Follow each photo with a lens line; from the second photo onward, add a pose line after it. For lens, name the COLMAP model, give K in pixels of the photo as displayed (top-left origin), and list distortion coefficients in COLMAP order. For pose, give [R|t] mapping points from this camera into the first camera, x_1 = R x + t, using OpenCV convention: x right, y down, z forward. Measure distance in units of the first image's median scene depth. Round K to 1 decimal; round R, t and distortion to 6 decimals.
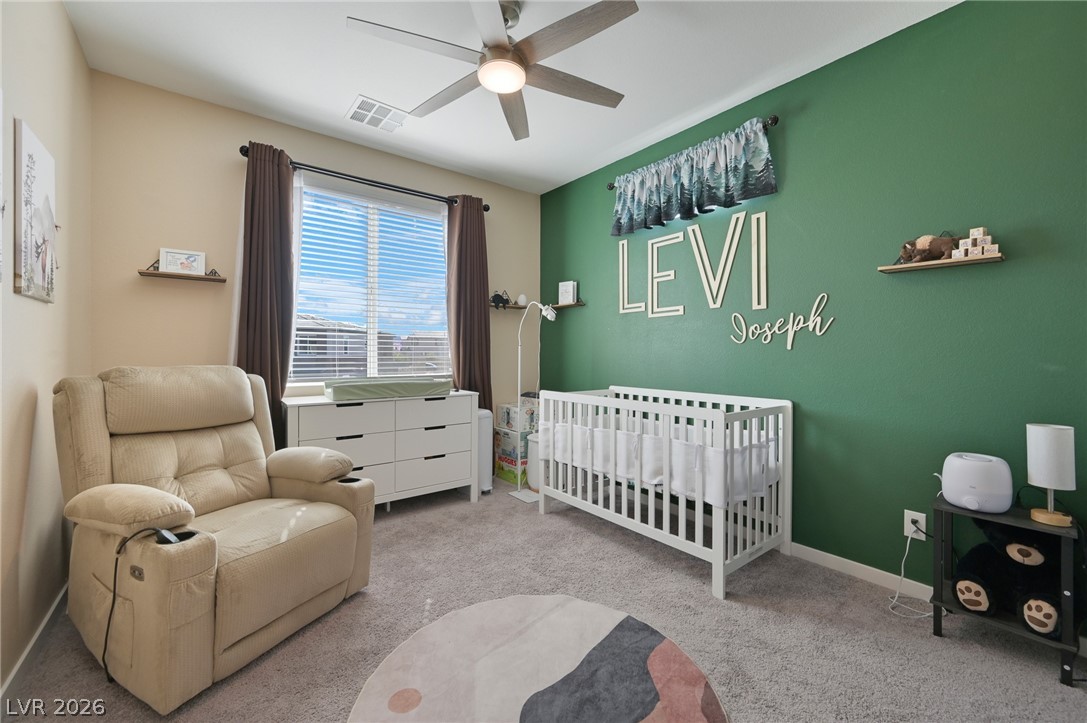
lens RADIAL K [[437.2, 0, 547.2], [0, 437.2, 357.4], [0, 0, 1]] dist [0.000224, 0.000554]
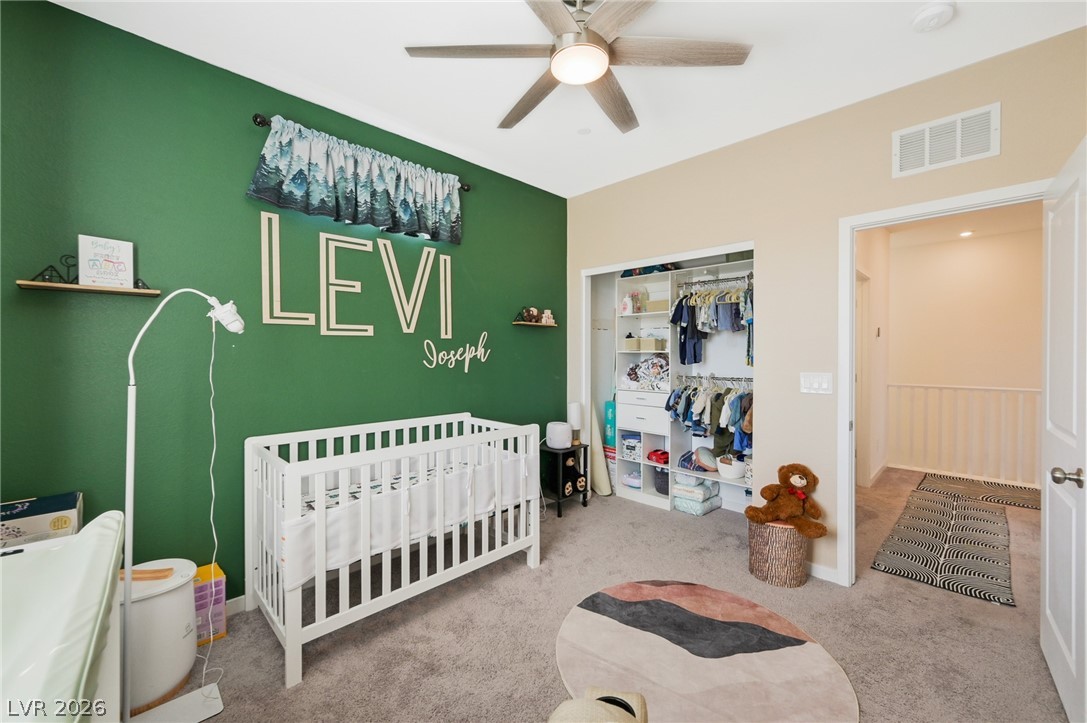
lens RADIAL K [[437.2, 0, 544.7], [0, 437.2, 357.4], [0, 0, 1]] dist [0.000224, 0.000554]
pose [[-0.121772, -0.019652, 0.992364, -0.690821], [0.001595, 0.999799, 0.019995, -0.081708], [-0.992557, 0.004018, -0.121716, 0.868338]]
